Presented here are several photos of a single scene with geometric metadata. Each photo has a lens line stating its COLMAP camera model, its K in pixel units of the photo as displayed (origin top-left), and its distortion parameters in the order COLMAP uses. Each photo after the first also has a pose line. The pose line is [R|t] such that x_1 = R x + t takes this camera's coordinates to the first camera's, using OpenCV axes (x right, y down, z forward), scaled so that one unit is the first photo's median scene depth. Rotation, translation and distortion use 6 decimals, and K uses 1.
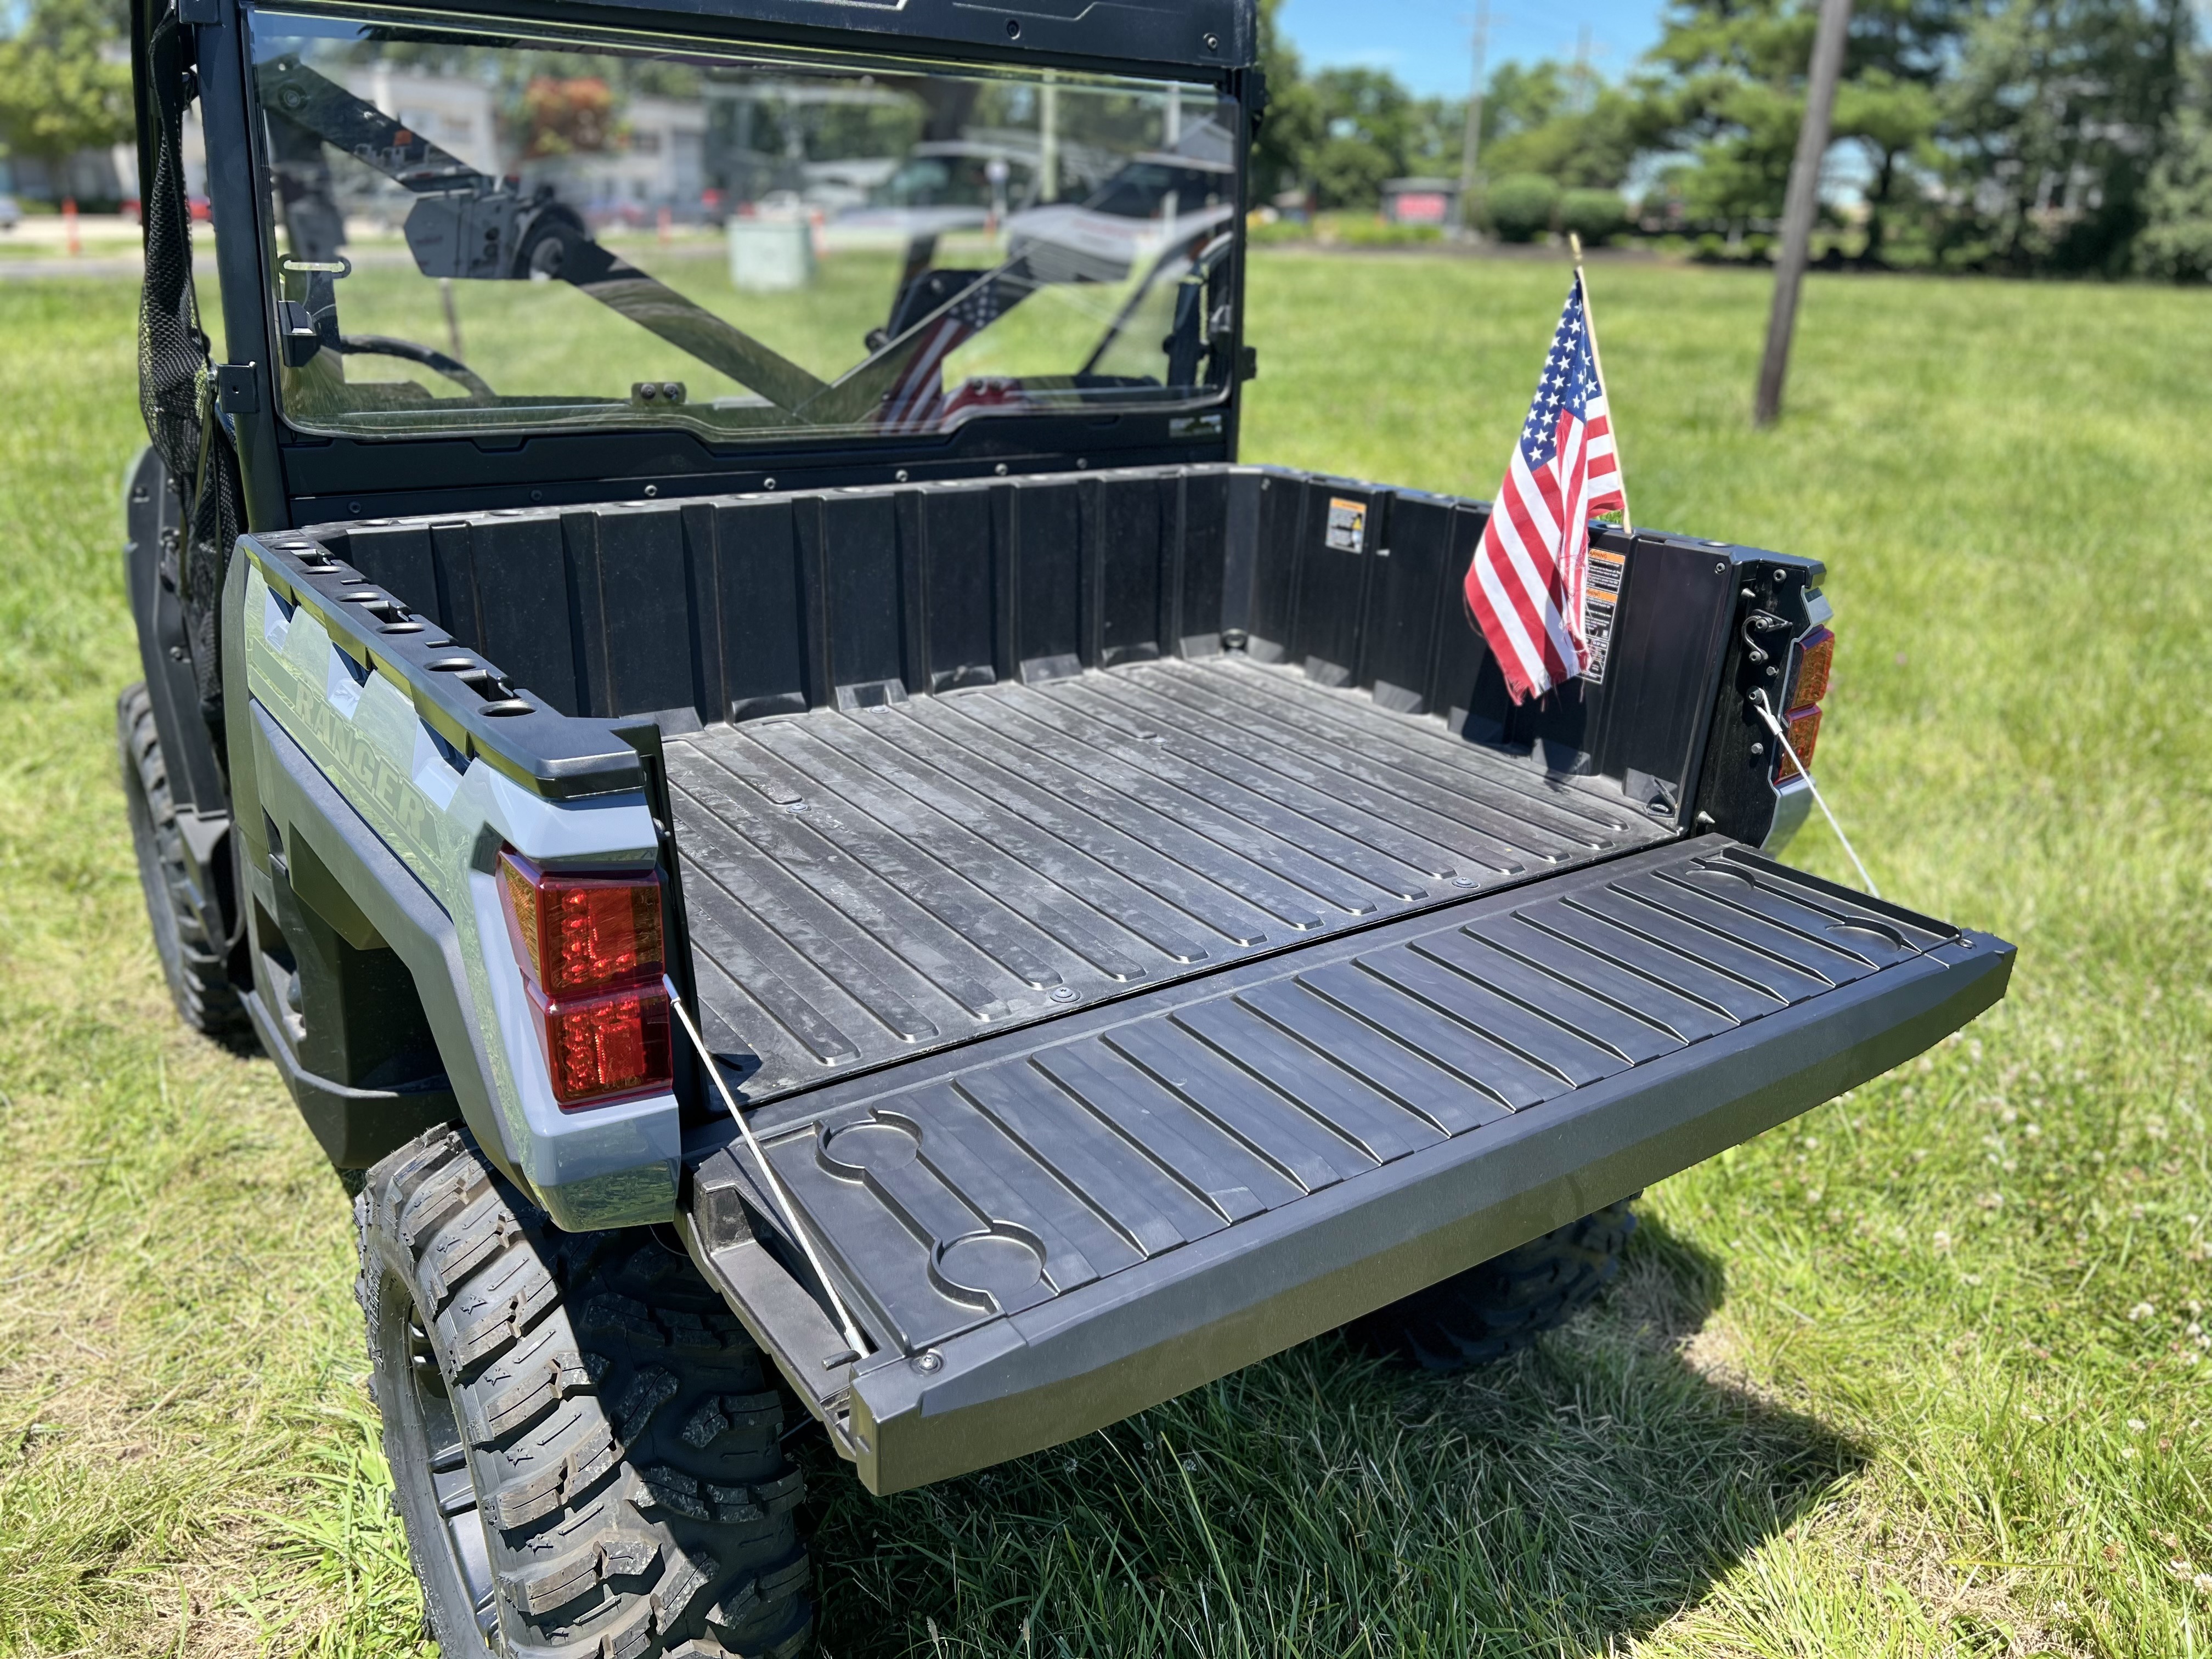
lens RADIAL K [[1676.9, 0, 1108.0], [0, 1676.9, 855.7], [0, 0, 1]] dist [0.000807, 0.002339]
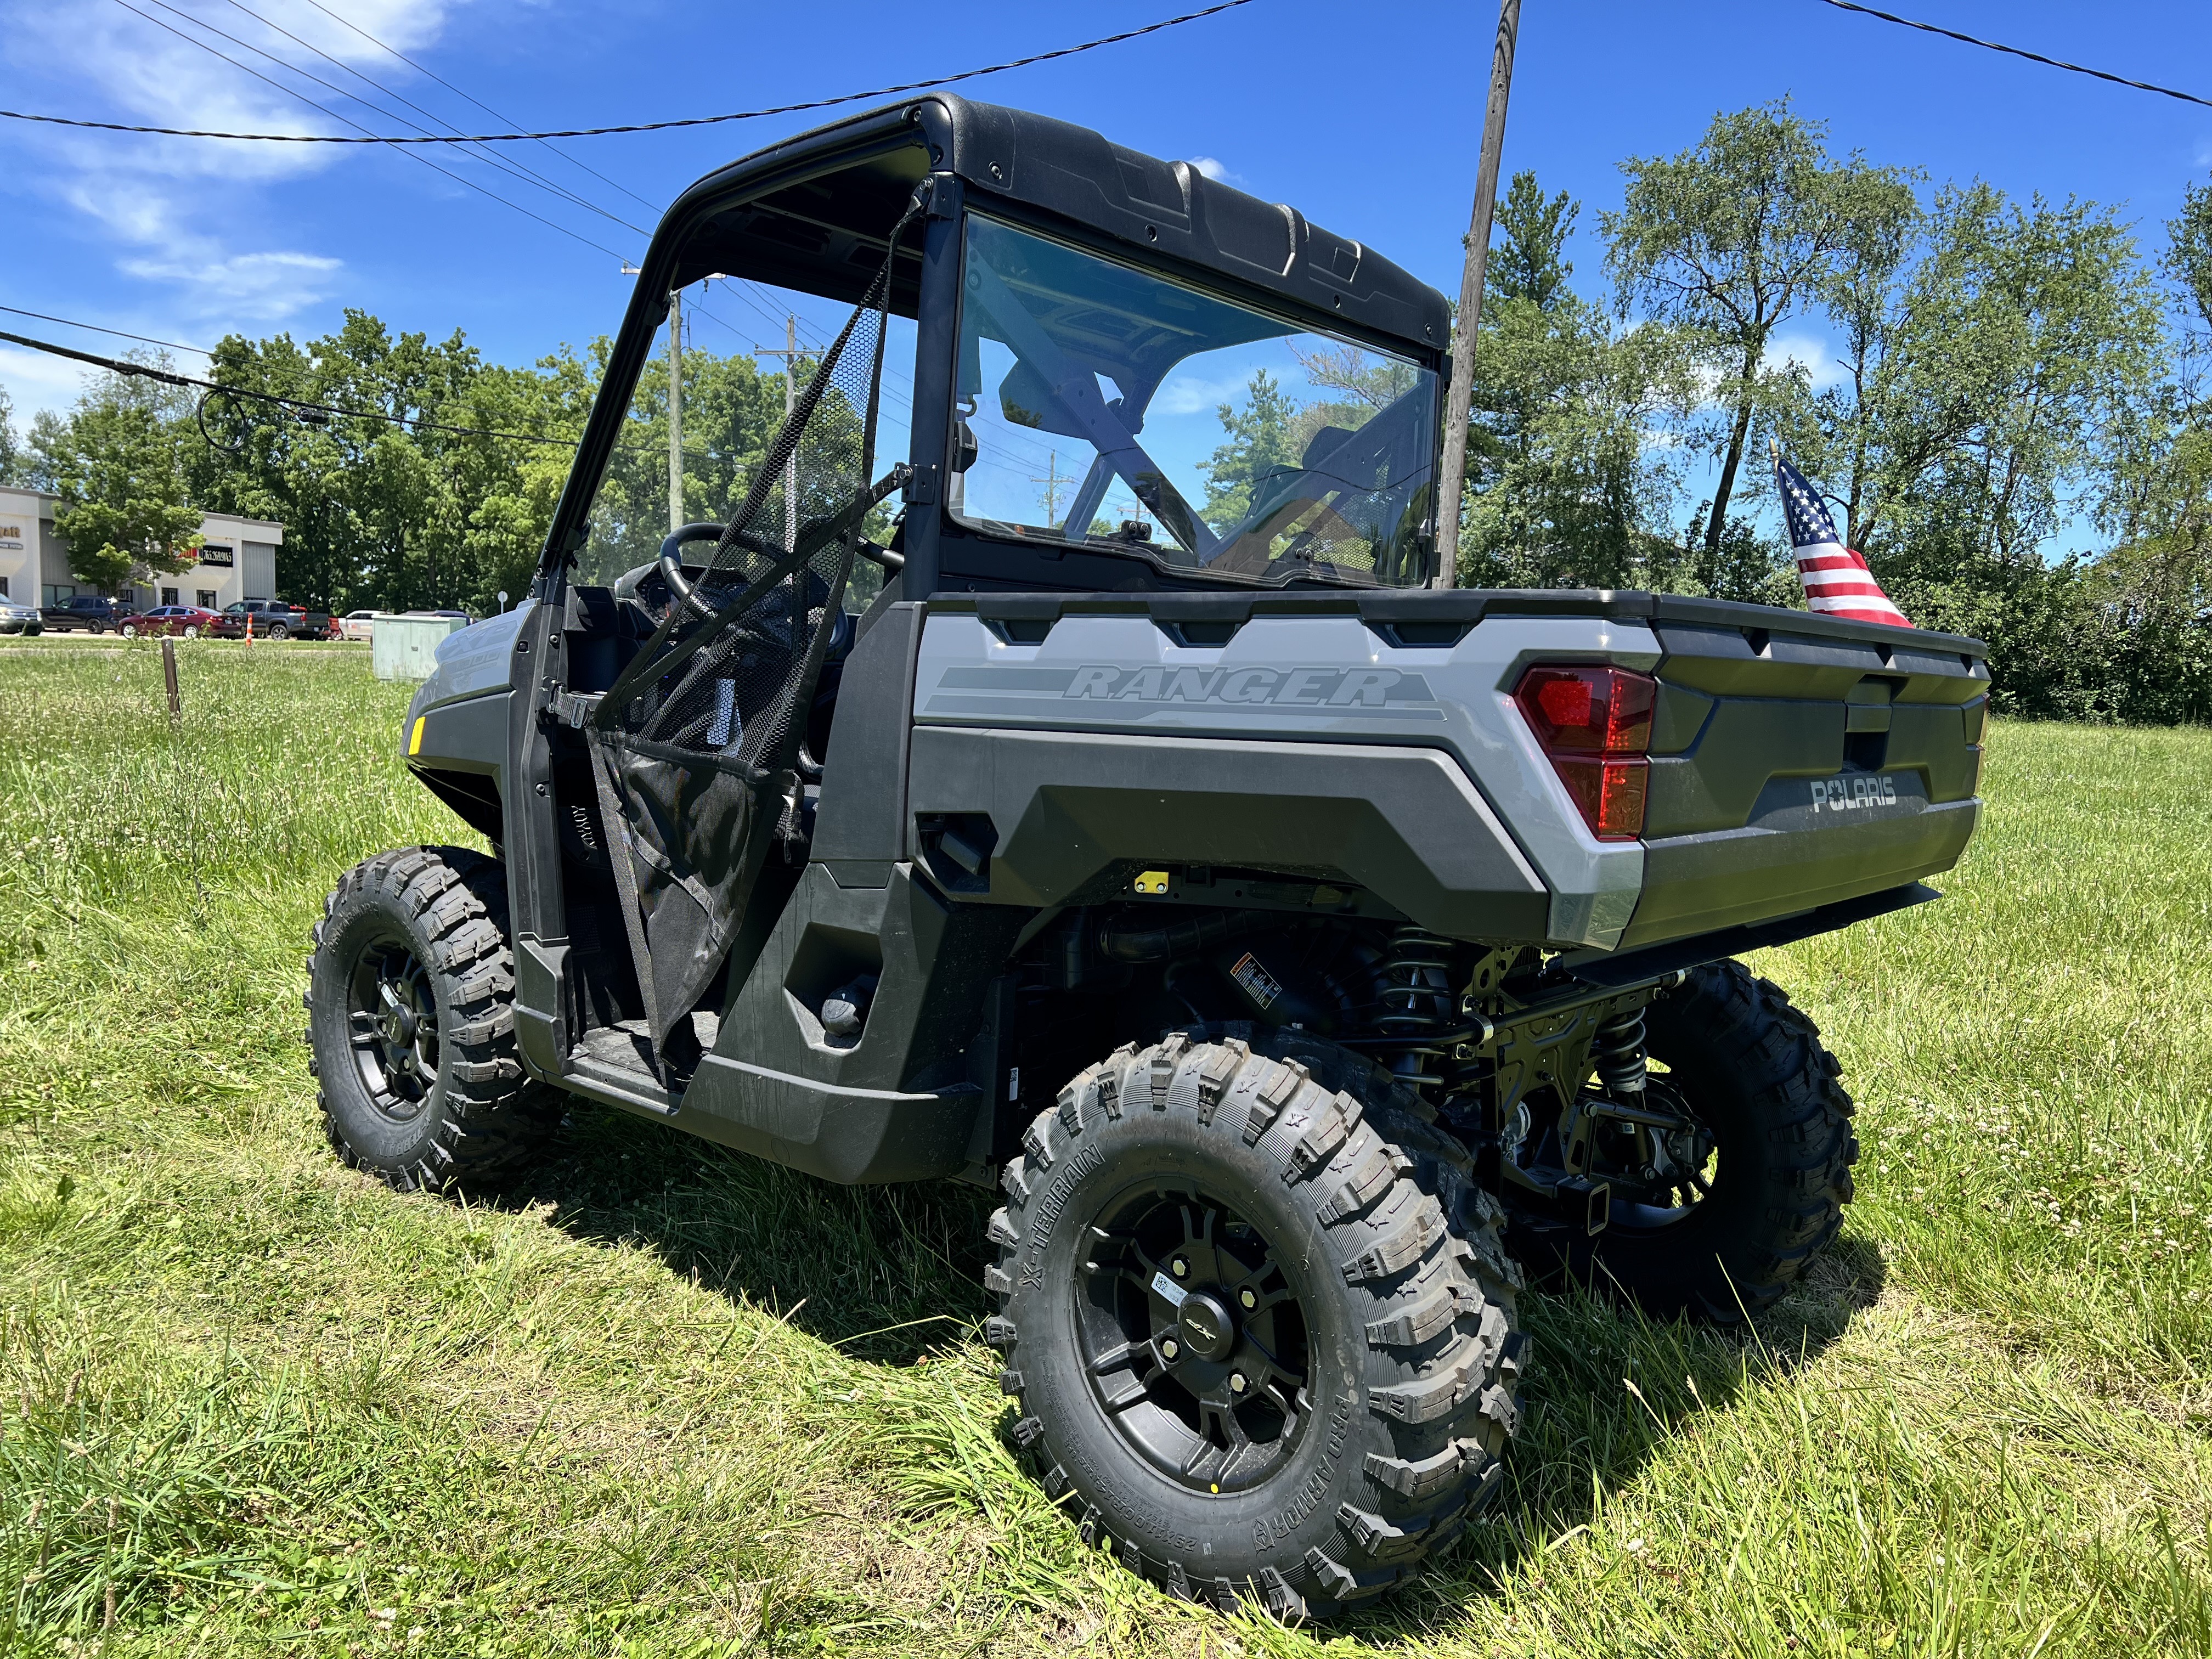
lens RADIAL K [[1641.2, 0, 1124.5], [0, 1641.2, 834.4], [0, 0, 1]] dist [0.076122, -0.084168]
pose [[0.969223, -0.011163, 0.245930, -0.655991], [0.071238, 0.968949, -0.236774, 0.279139], [-0.235651, 0.247007, 0.939924, -0.148690]]
